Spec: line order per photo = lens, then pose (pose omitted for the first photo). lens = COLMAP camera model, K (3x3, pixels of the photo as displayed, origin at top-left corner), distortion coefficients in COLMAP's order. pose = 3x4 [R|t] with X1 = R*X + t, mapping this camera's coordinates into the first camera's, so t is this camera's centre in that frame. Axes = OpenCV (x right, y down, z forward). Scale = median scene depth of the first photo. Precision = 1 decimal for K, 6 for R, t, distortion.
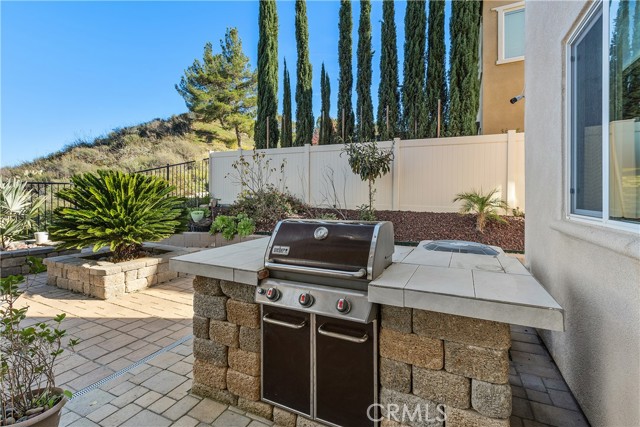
lens RADIAL K [[296.4, 0, 320.5], [0, 296.4, 197.6], [0, 0, 1]] dist [-0.000131, -0.000049]
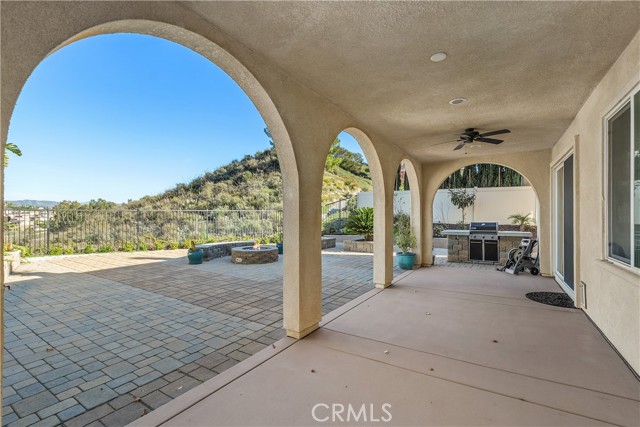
lens RADIAL K [[295.5, 0, 317.9], [0, 295.5, 216.7], [0, 0, 1]] dist [0.001916, 0.000280]
pose [[0.992588, -0.003196, -0.121486, -0.549432], [0.002608, 0.999984, -0.004995, 0.003634], [0.121500, 0.004642, 0.992581, -1.079395]]
